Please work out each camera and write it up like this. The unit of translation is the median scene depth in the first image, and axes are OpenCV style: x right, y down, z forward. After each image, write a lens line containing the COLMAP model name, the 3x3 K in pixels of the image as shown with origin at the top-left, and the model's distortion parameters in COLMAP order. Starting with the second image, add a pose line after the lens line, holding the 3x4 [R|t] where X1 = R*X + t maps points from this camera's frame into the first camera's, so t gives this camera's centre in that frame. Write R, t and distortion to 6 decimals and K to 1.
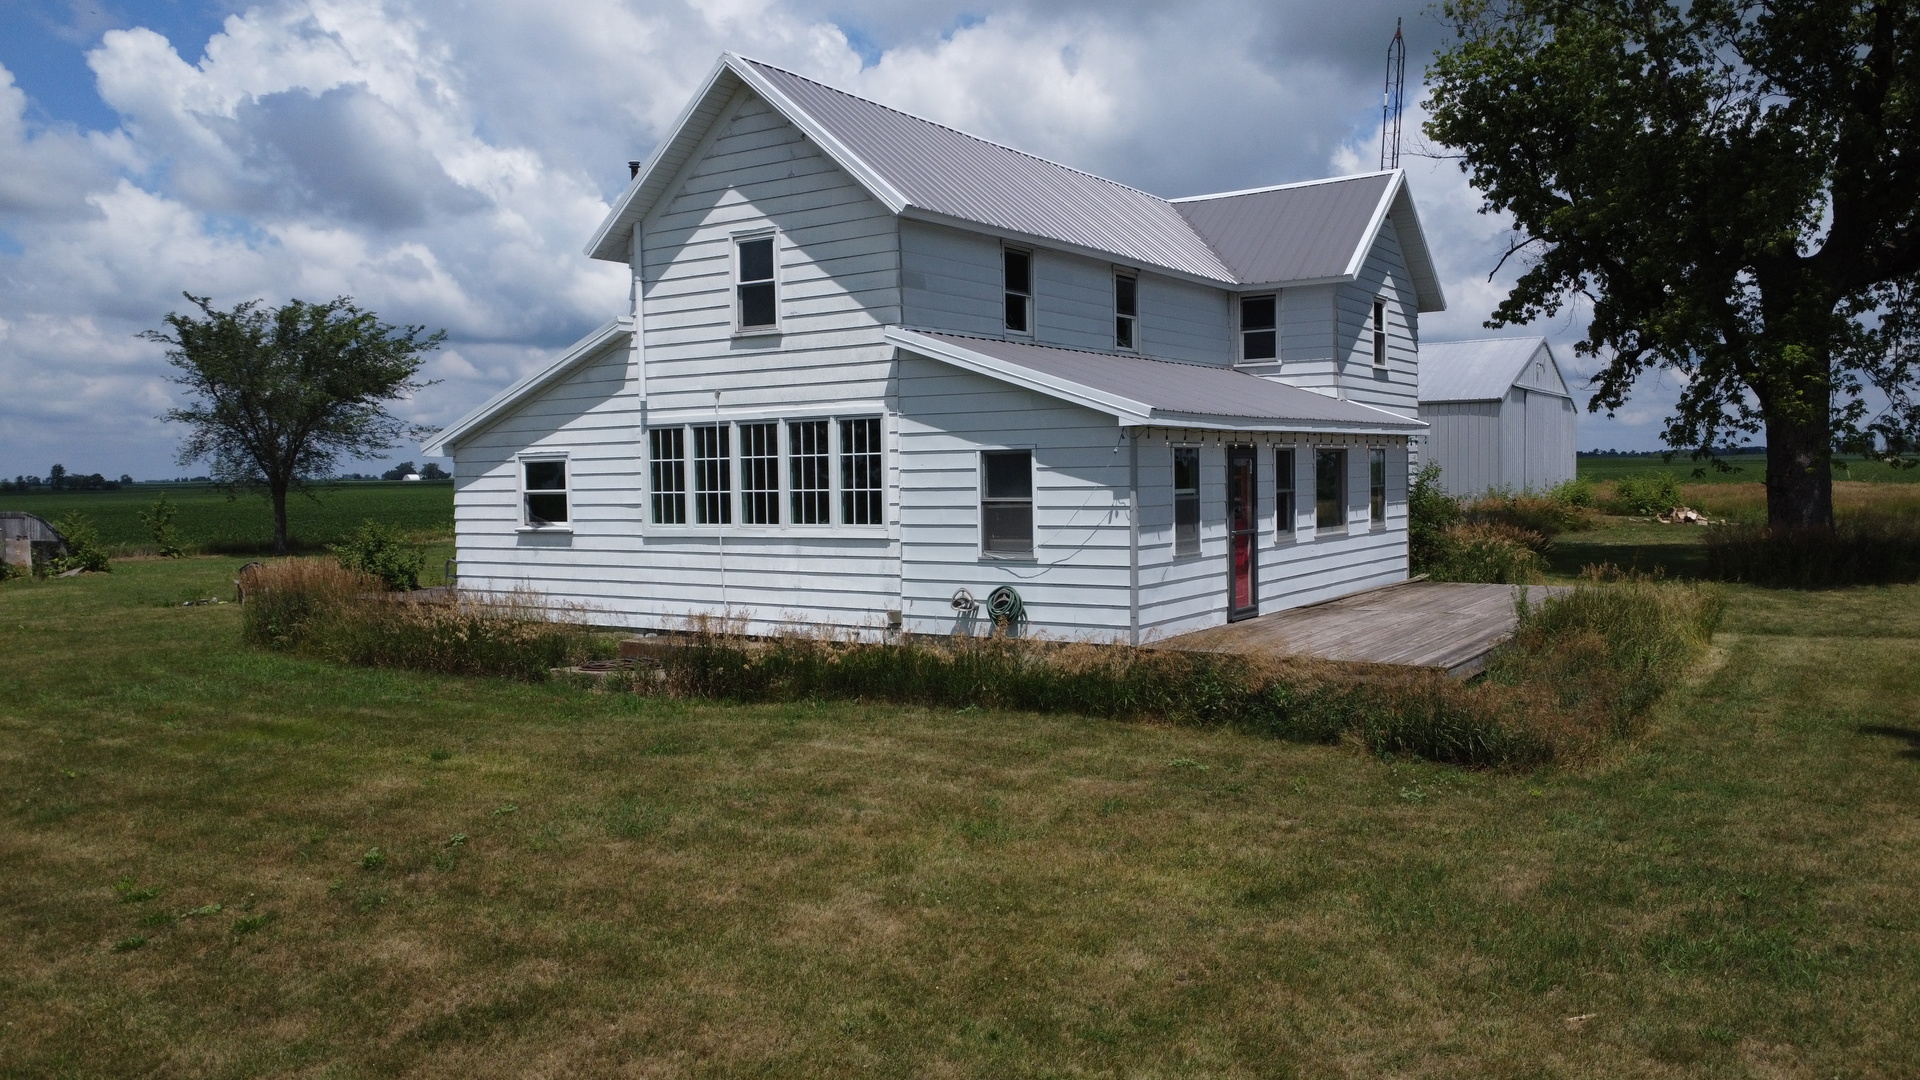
lens RADIAL K [[1411.5, 0, 960.0], [0, 1411.5, 540.0], [0, 0, 1]] dist [0.004484, 0.001605]
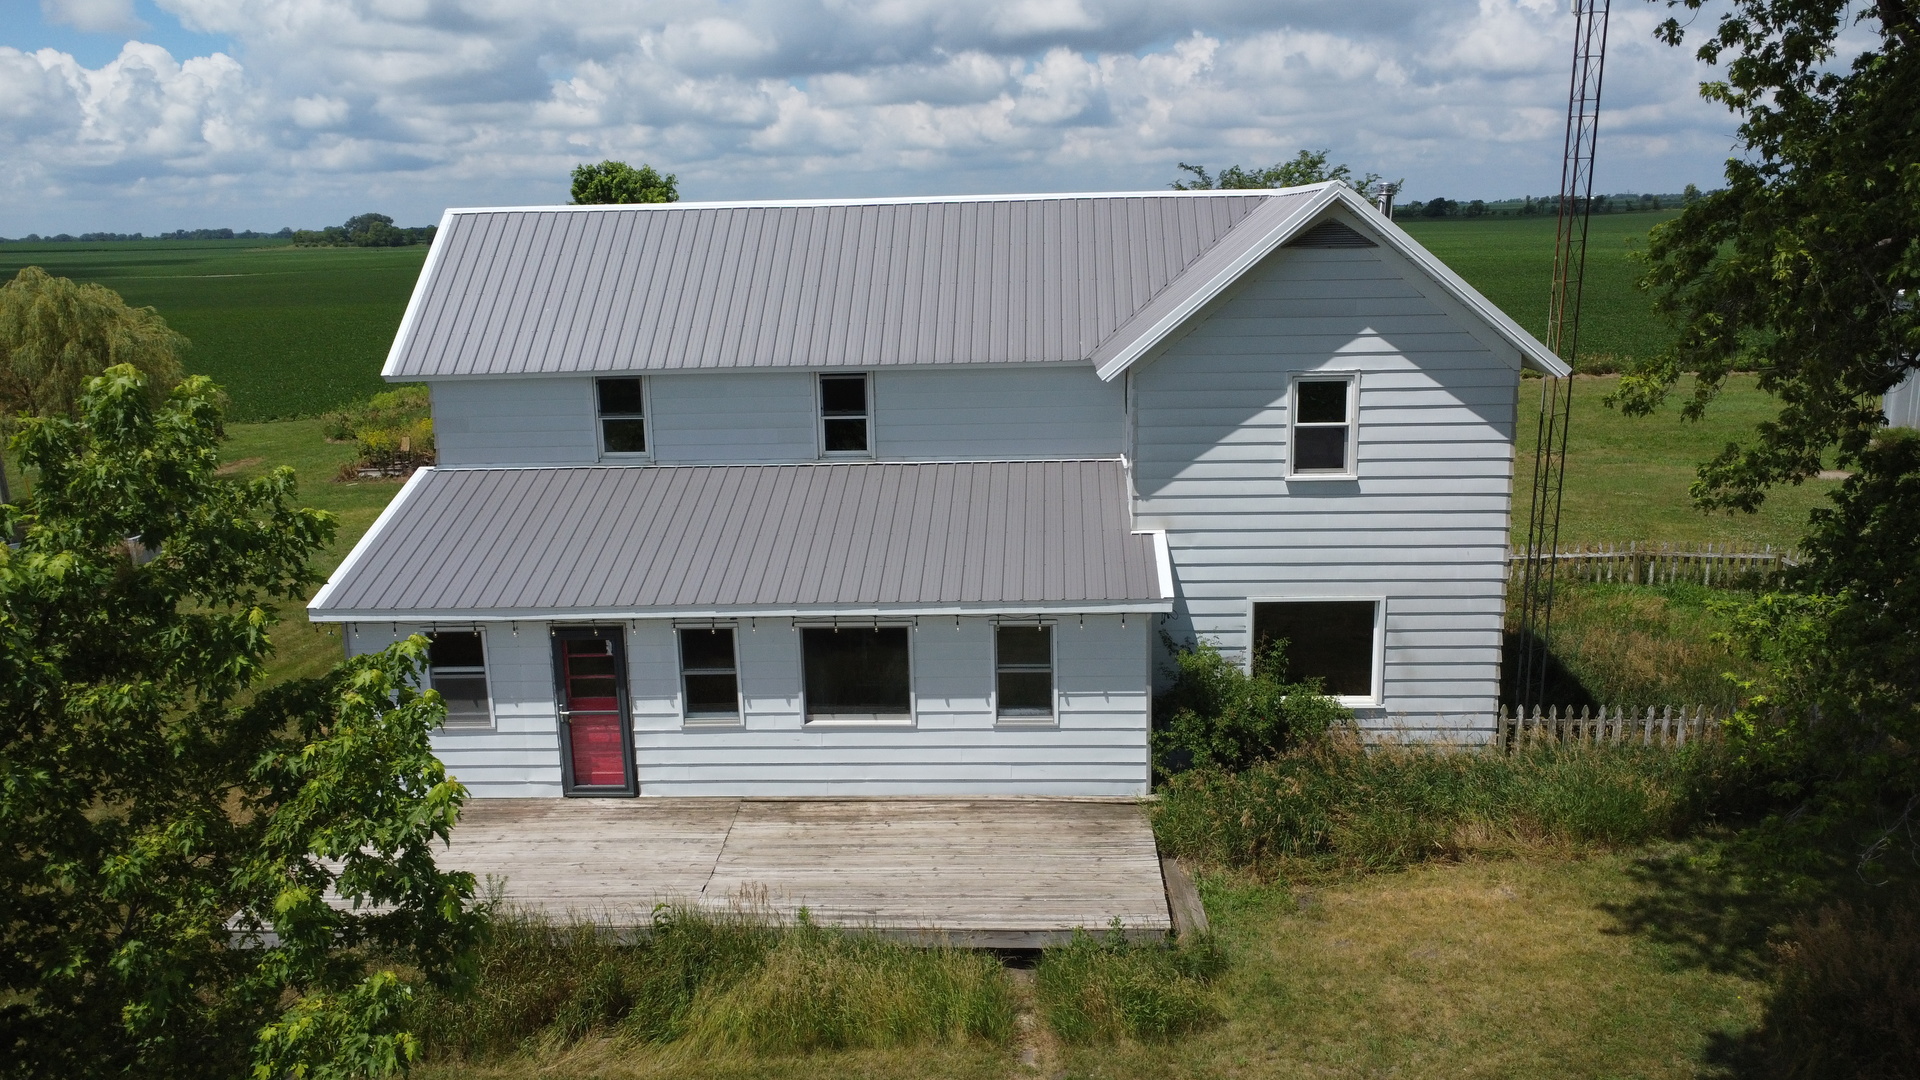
lens RADIAL K [[1411.5, 0, 960.0], [0, 1411.5, 540.0], [0, 0, 1]] dist [0.004484, 0.001605]
pose [[0.508450, 0.190133, -0.839838, 1.054293], [-0.020466, 0.977711, 0.208955, -0.310474], [0.860848, -0.089055, 0.501009, 0.690136]]
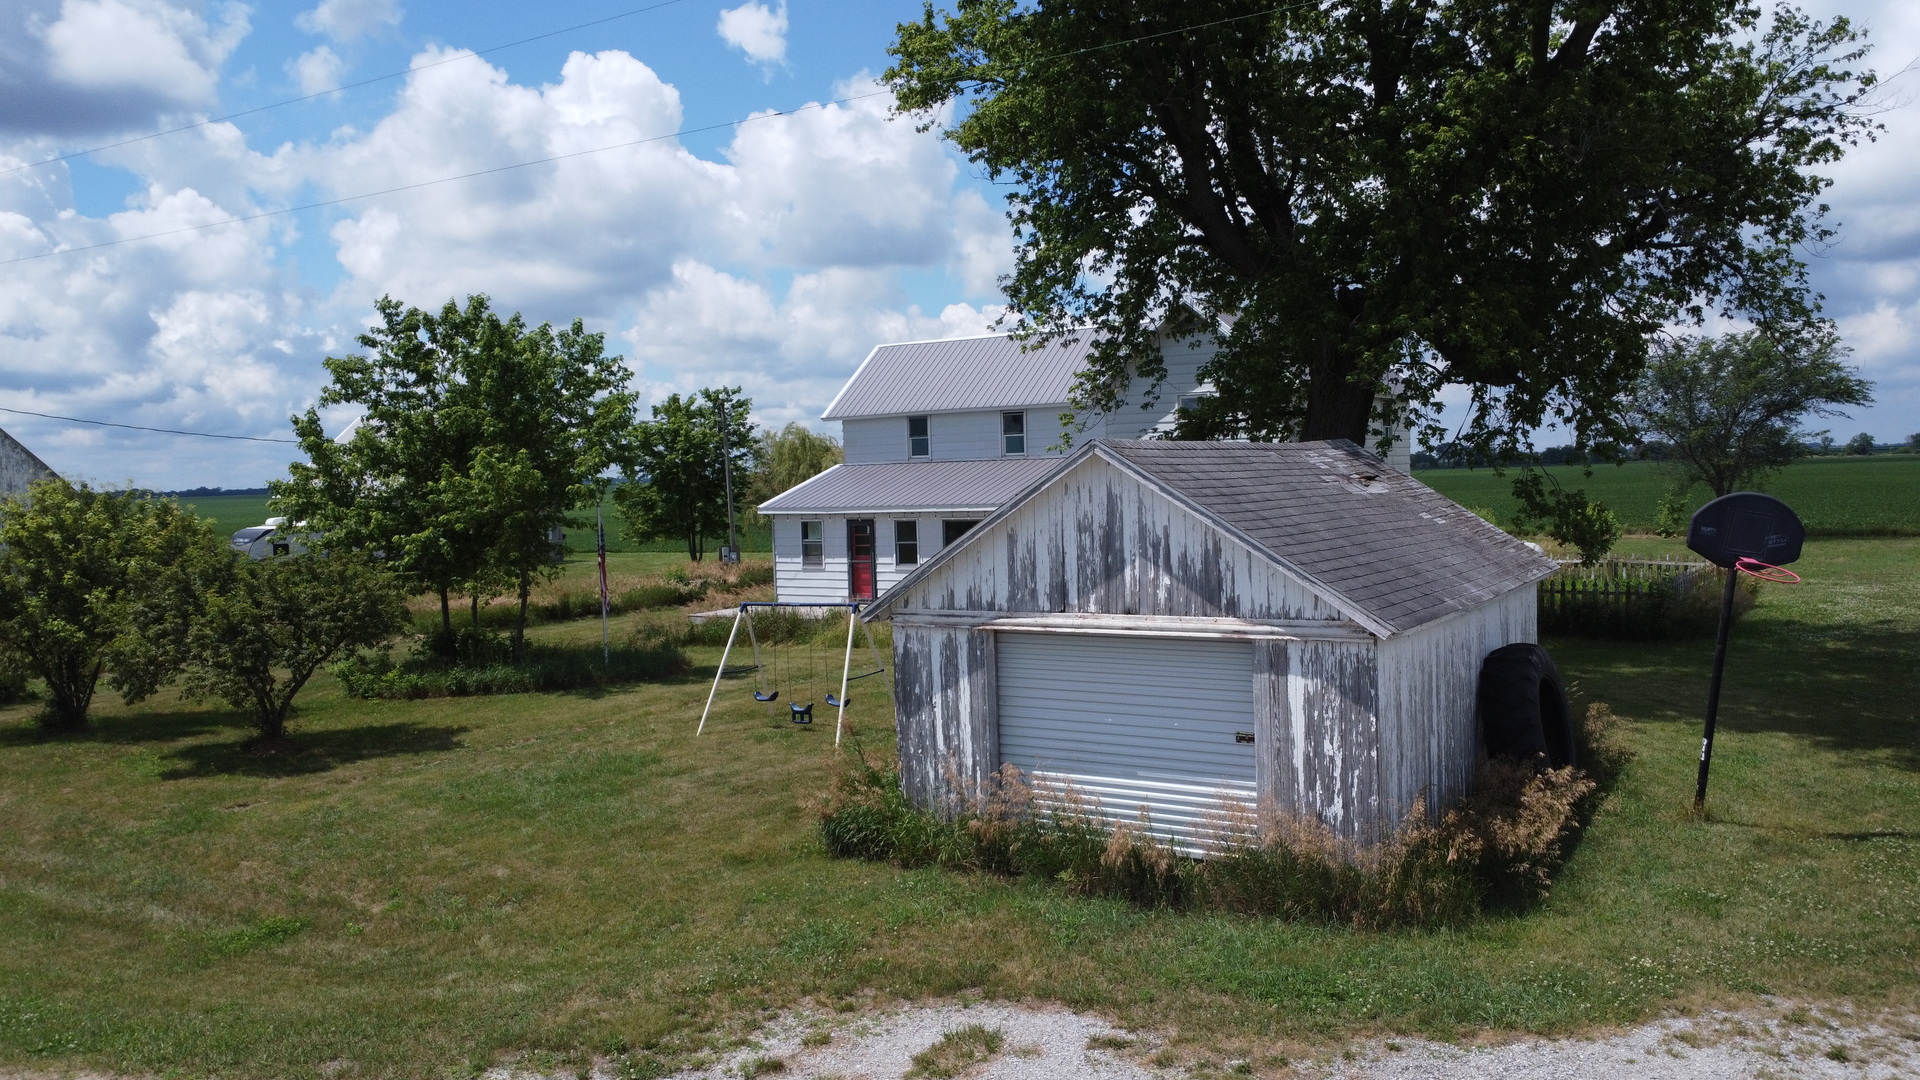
lens RADIAL K [[1408.2, 0, 963.0], [0, 1408.2, 549.2], [0, 0, 1]] dist [0.009369, -0.007858]
pose [[-0.012684, 0.066751, -0.997689, 2.087245], [-0.018635, 0.997580, 0.066981, -0.153357], [0.999746, 0.019442, -0.011409, 1.093086]]
